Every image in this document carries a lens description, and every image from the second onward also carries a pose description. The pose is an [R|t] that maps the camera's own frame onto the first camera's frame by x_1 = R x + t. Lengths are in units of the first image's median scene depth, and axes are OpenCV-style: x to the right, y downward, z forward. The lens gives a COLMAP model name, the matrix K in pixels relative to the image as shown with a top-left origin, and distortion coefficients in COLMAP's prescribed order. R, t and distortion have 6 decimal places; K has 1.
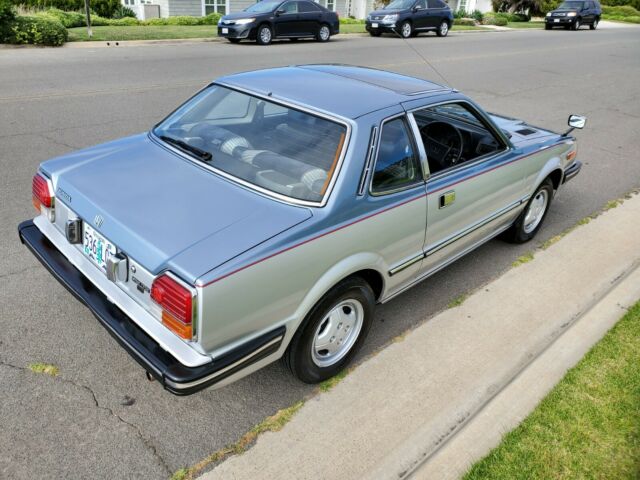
lens RADIAL K [[513.5, 0, 320.0], [0, 513.5, 240.0], [0, 0, 1]] dist [0.017490, 0.005698]
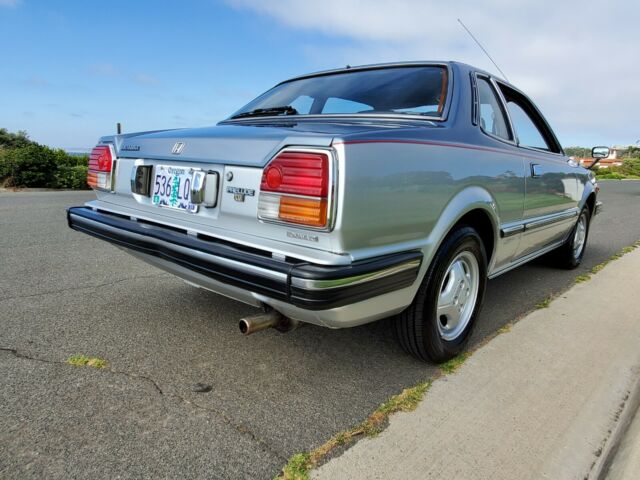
lens RADIAL K [[436.7, 0, 328.3], [0, 436.7, 254.6], [0, 0, 1]] dist [0.005041, 0.001576]
pose [[0.997211, -0.041464, 0.062058, -0.221400], [0.056572, 0.962281, -0.266111, 0.303450], [-0.048684, 0.268879, 0.961943, 0.331716]]
